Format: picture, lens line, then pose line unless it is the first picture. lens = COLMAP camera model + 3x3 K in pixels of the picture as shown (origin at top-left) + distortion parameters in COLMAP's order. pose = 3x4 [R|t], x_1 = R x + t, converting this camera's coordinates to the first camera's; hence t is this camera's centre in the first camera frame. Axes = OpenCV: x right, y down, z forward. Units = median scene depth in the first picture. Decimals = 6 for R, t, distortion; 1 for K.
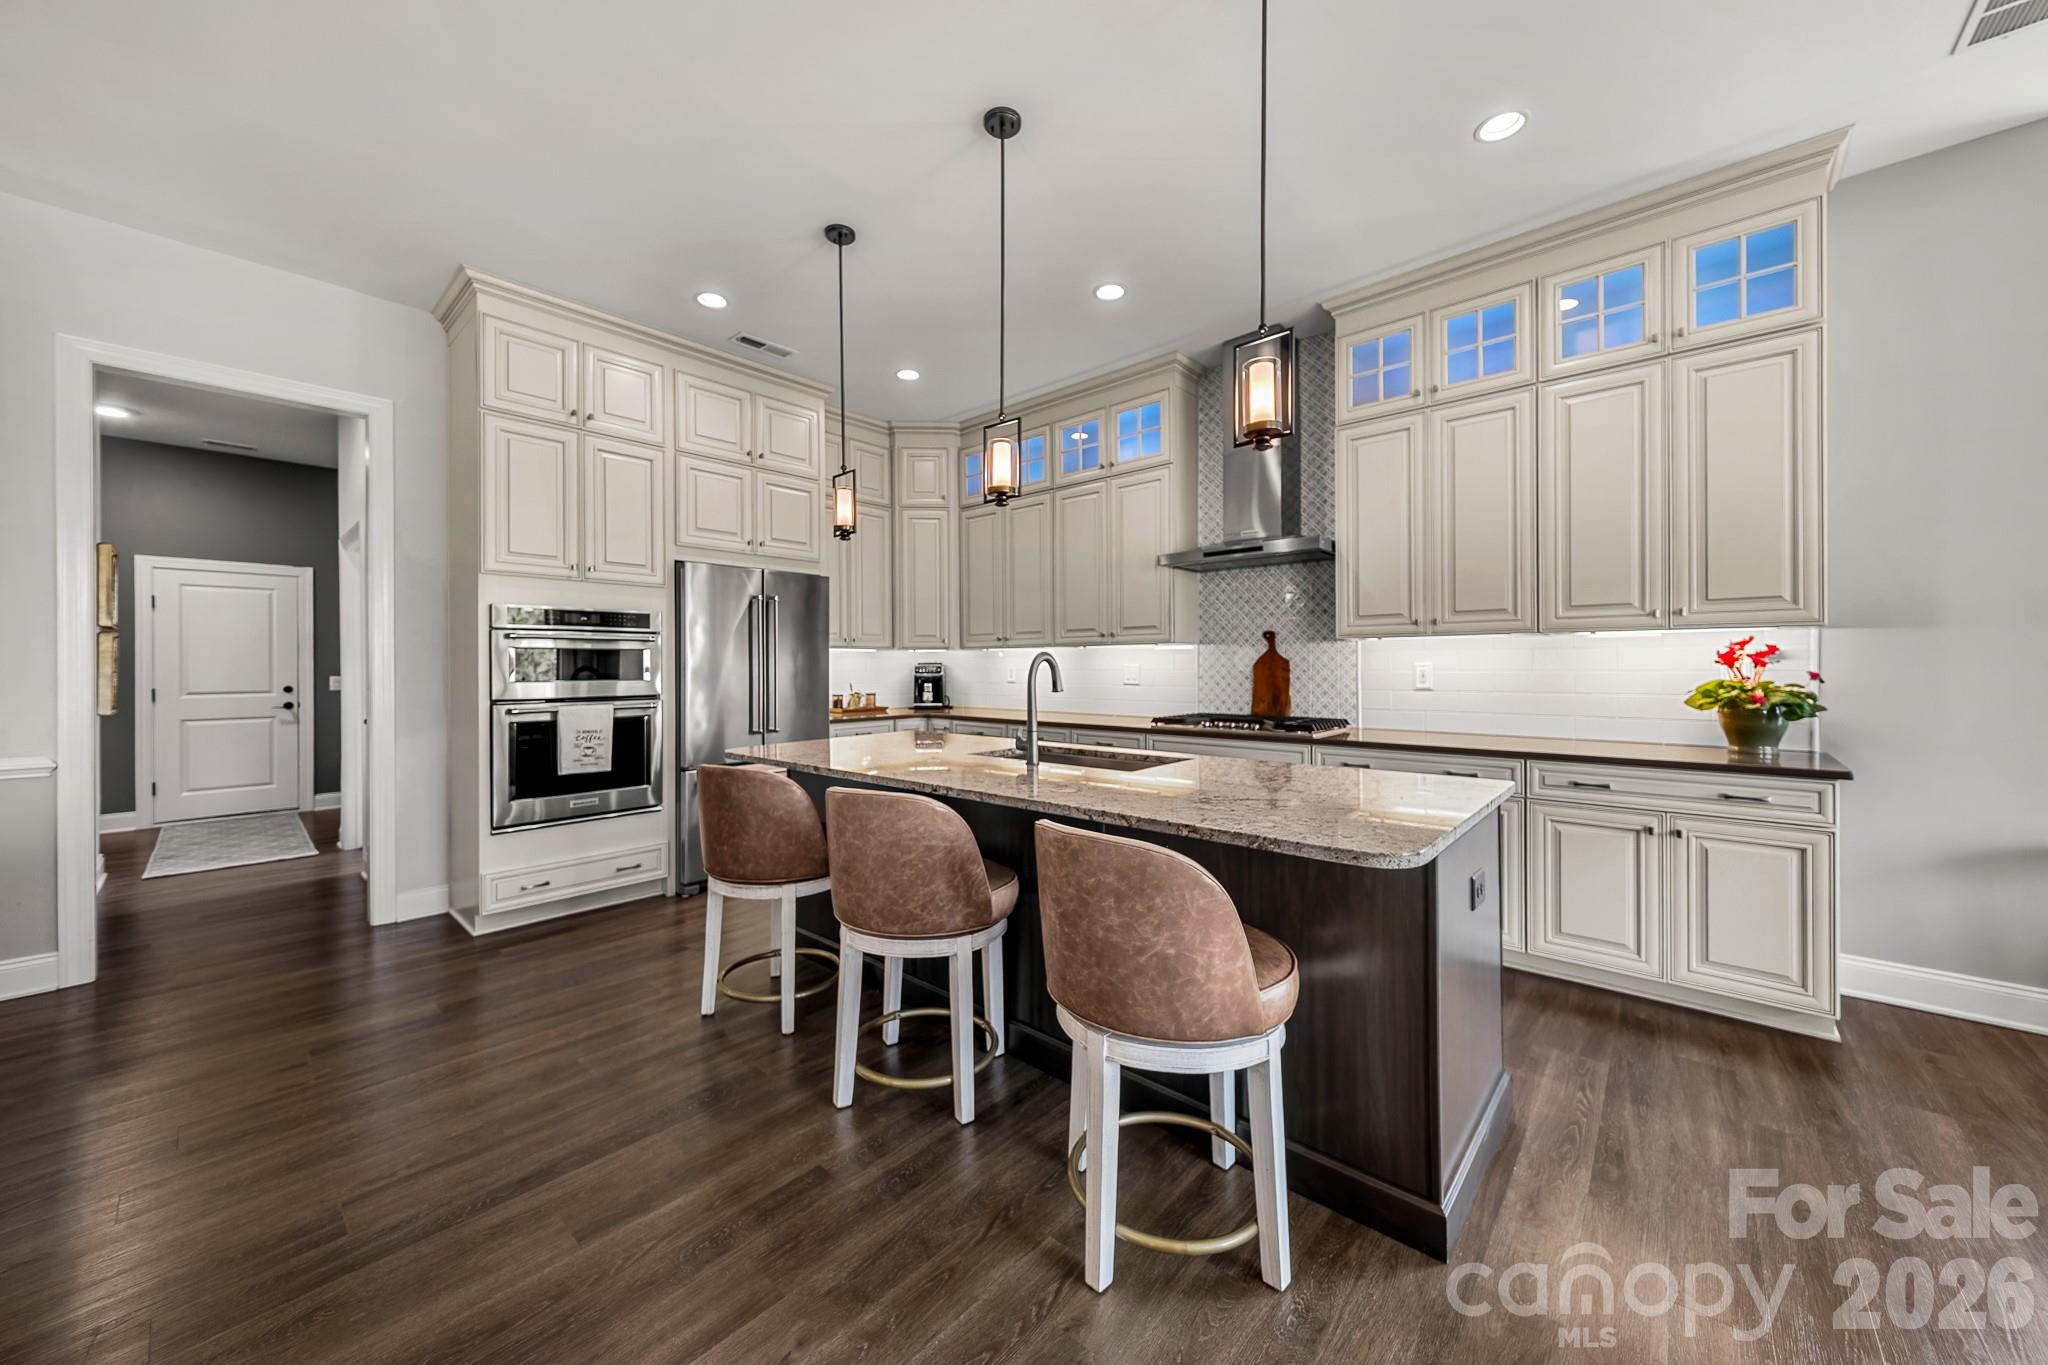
lens RADIAL K [[729.8, 0, 1019.8], [0, 729.8, 667.1], [0, 0, 1]] dist [0.004273, -0.000699]
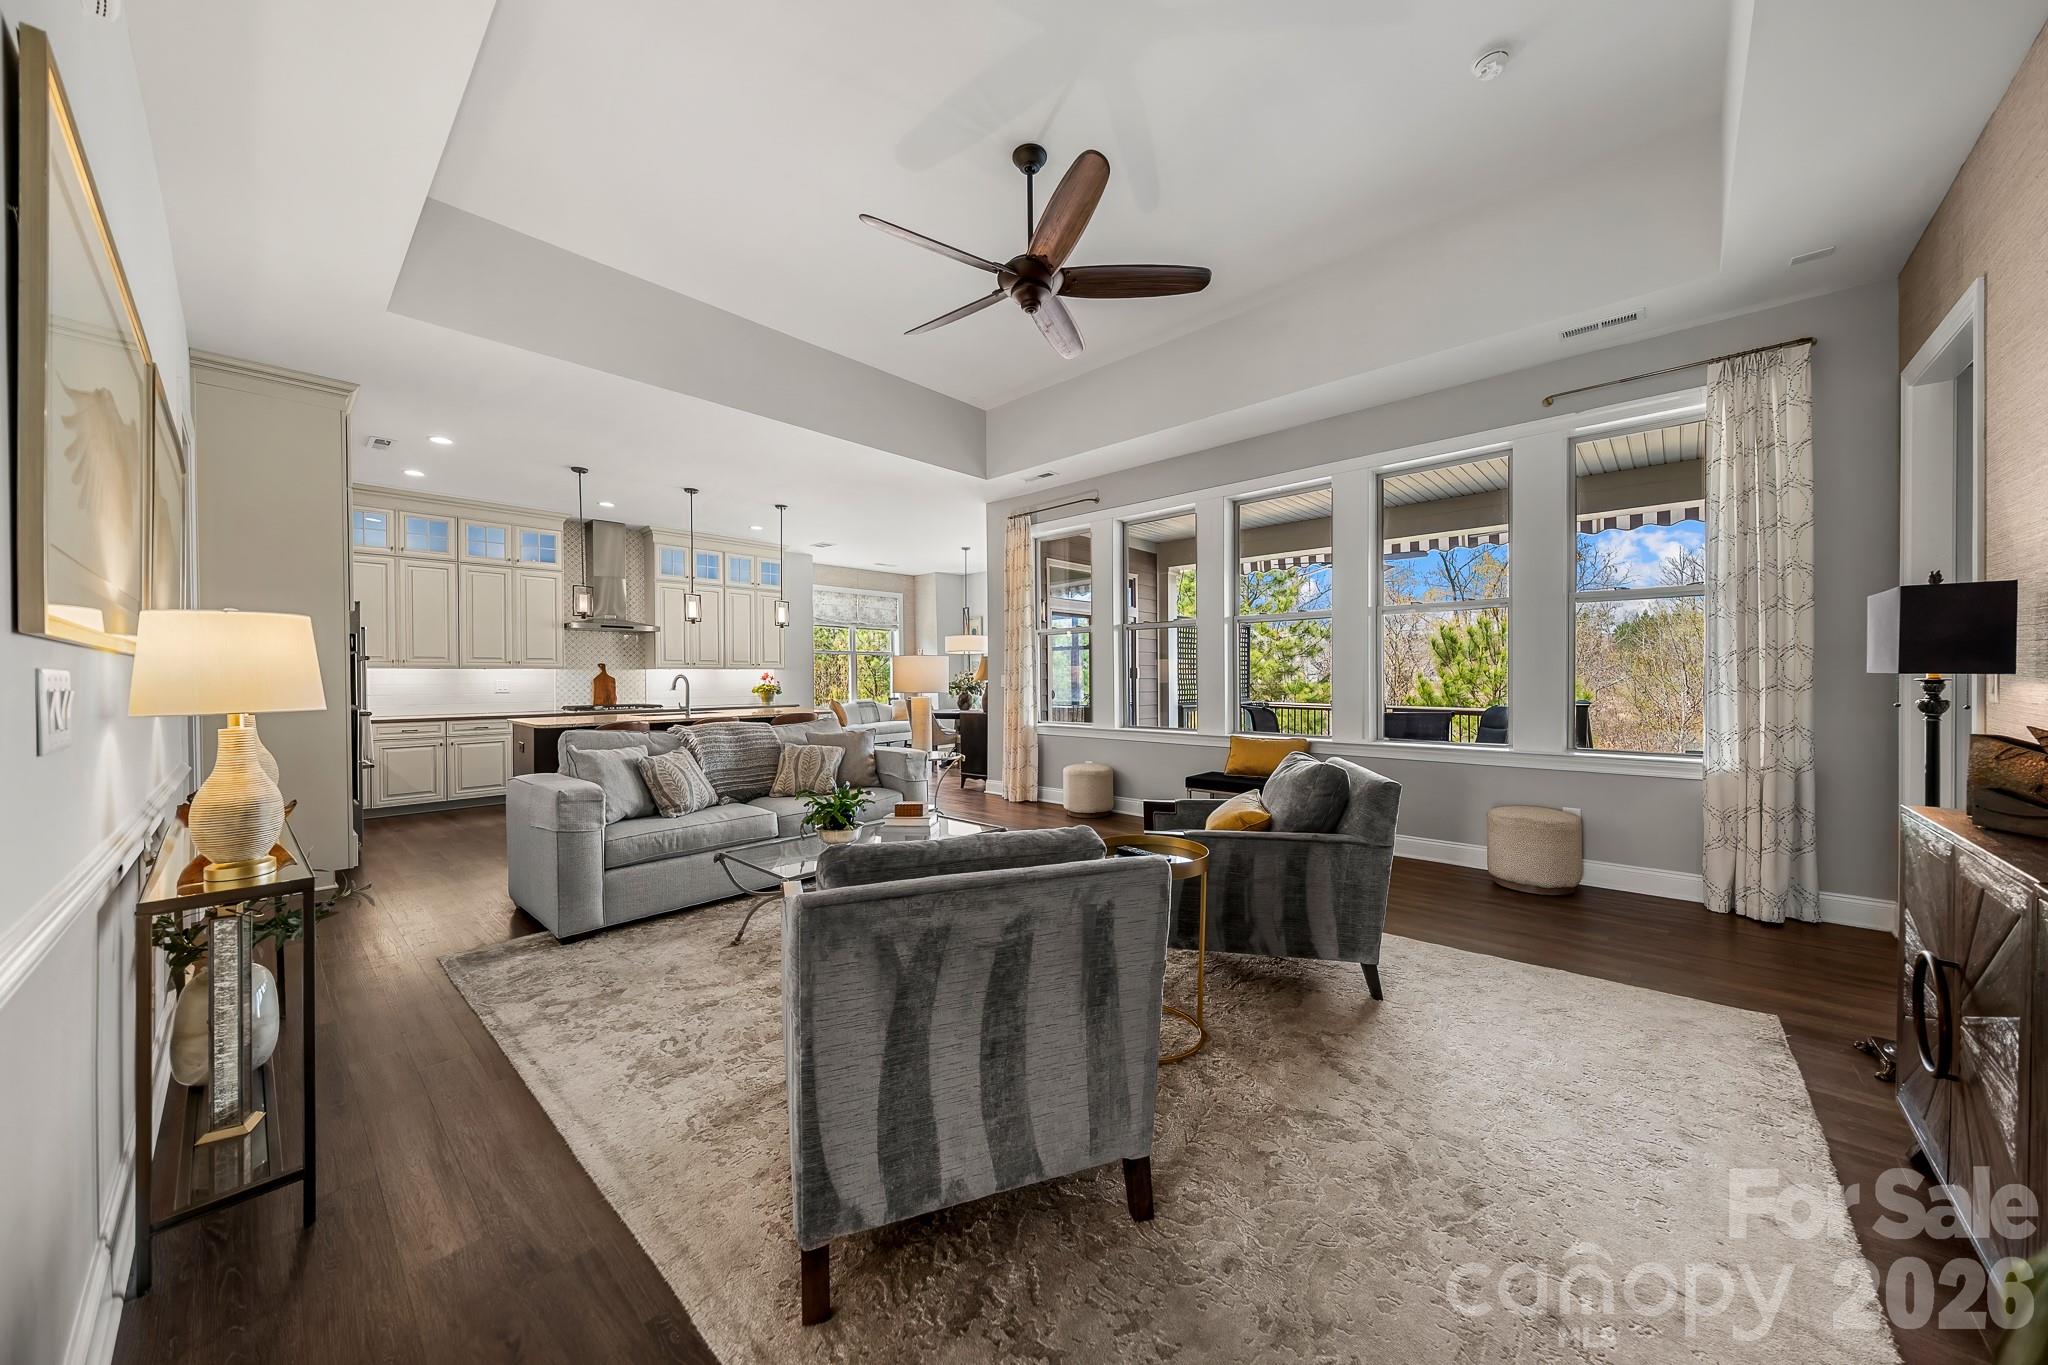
lens RADIAL K [[704.1, 0, 1007.2], [0, 704.1, 683.8], [0, 0, 1]] dist [0.003930, -0.000823]
pose [[0.024887, -0.003245, 0.999685, -1.860279], [0.009395, 0.999951, 0.003012, 0.013374], [-0.999646, 0.009317, 0.024916, -0.208692]]
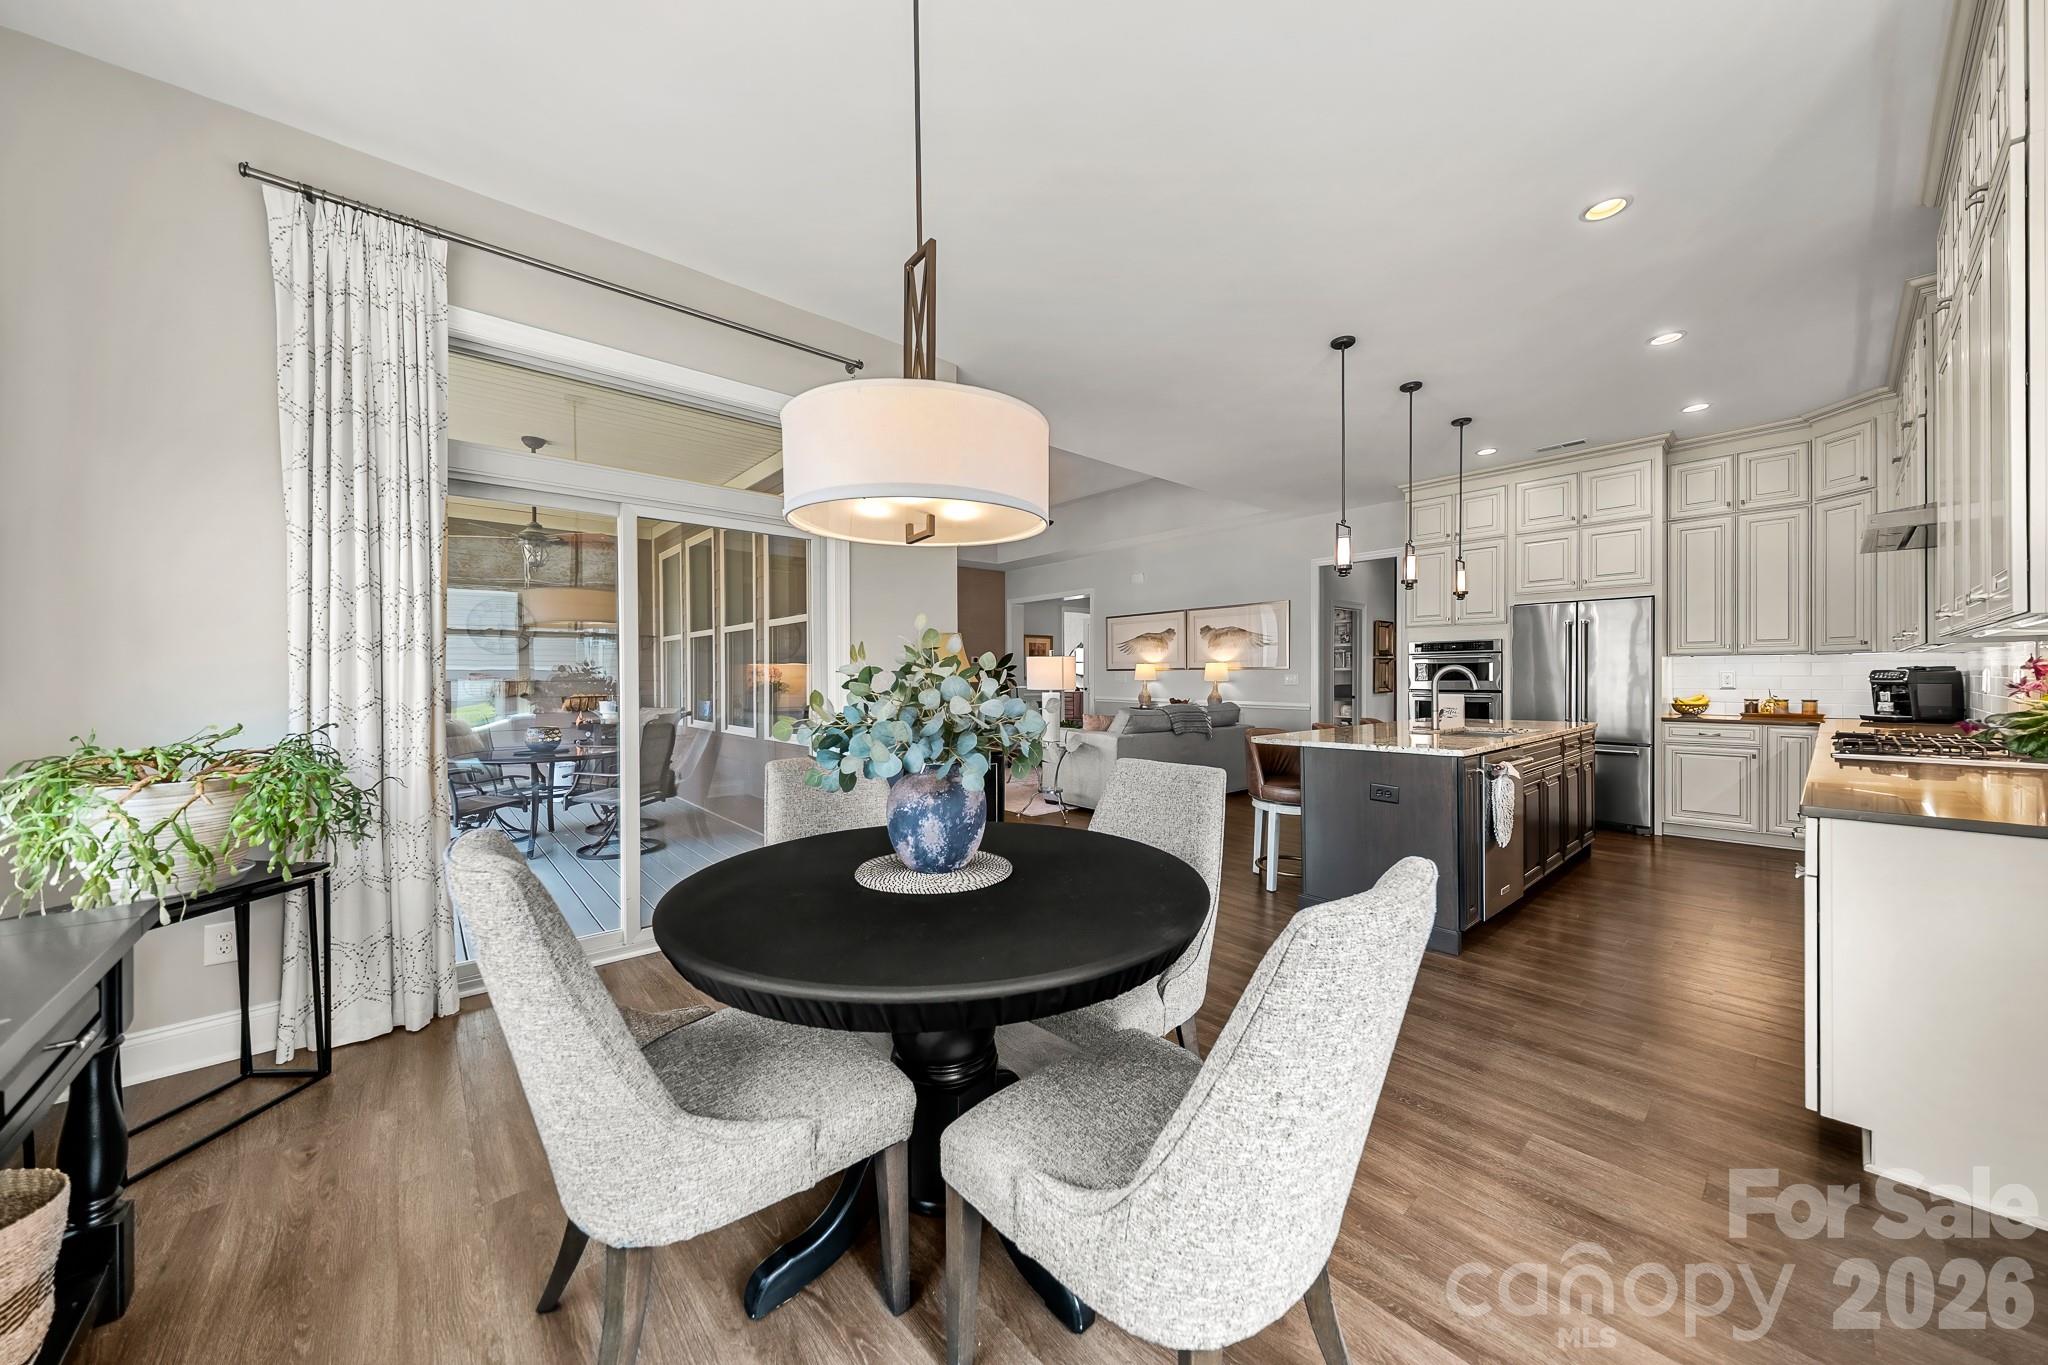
lens RADIAL K [[704.1, 0, 1028.3], [0, 704.1, 680.8], [0, 0, 1]] dist [0.003930, -0.000823]
pose [[-0.106655, 0.011811, -0.994226, 1.281574], [0.005324, 0.999922, 0.011307, -0.006960], [0.994282, -0.004087, -0.106709, 0.140872]]
